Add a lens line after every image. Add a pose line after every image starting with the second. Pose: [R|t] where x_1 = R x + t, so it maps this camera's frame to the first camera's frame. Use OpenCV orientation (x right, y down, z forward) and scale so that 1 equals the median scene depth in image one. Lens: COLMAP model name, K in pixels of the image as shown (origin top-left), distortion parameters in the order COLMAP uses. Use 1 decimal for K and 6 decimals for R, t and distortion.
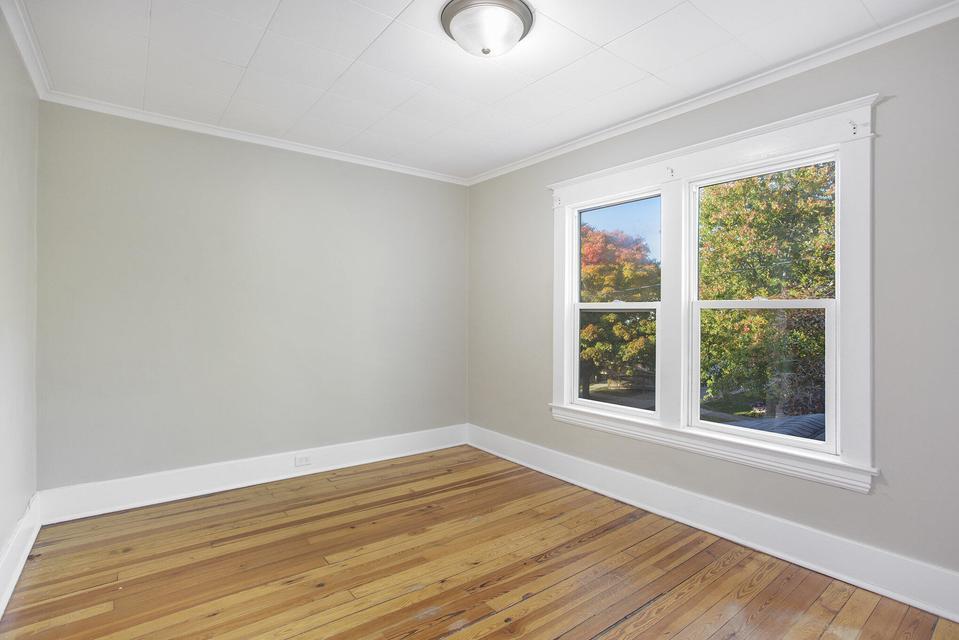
lens RADIAL K [[475.0, 0, 474.5], [0, 475.0, 316.5], [0, 0, 1]] dist [-0.042236, 0.008555]
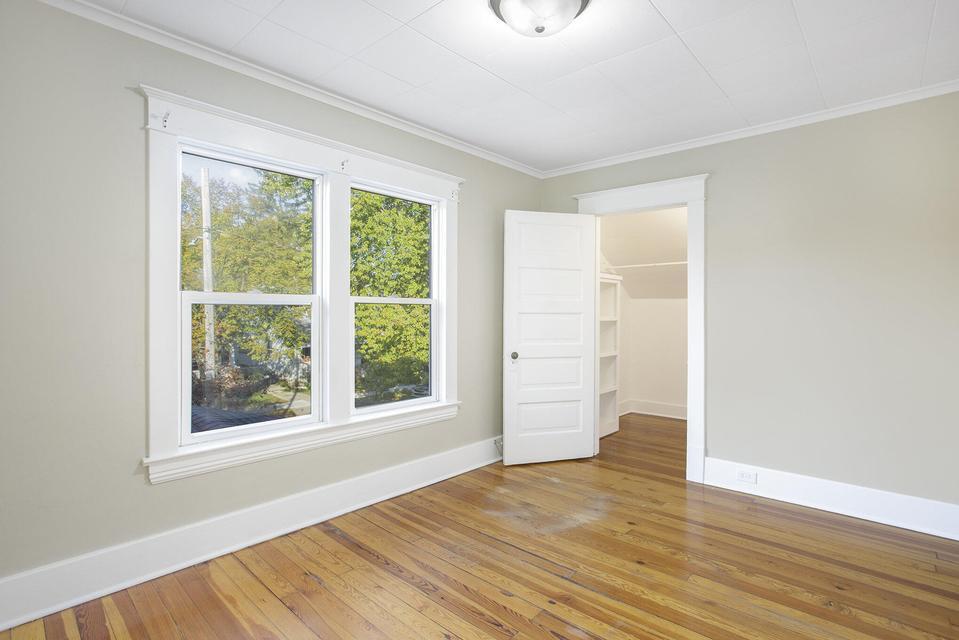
lens RADIAL K [[475.0, 0, 475.1], [0, 475.0, 317.9], [0, 0, 1]] dist [-0.042236, 0.008555]
pose [[-0.164201, -0.012337, 0.986350, -0.668992], [0.004637, 0.999901, 0.013278, 0.002905], [-0.986416, 0.006755, -0.164127, 0.974201]]
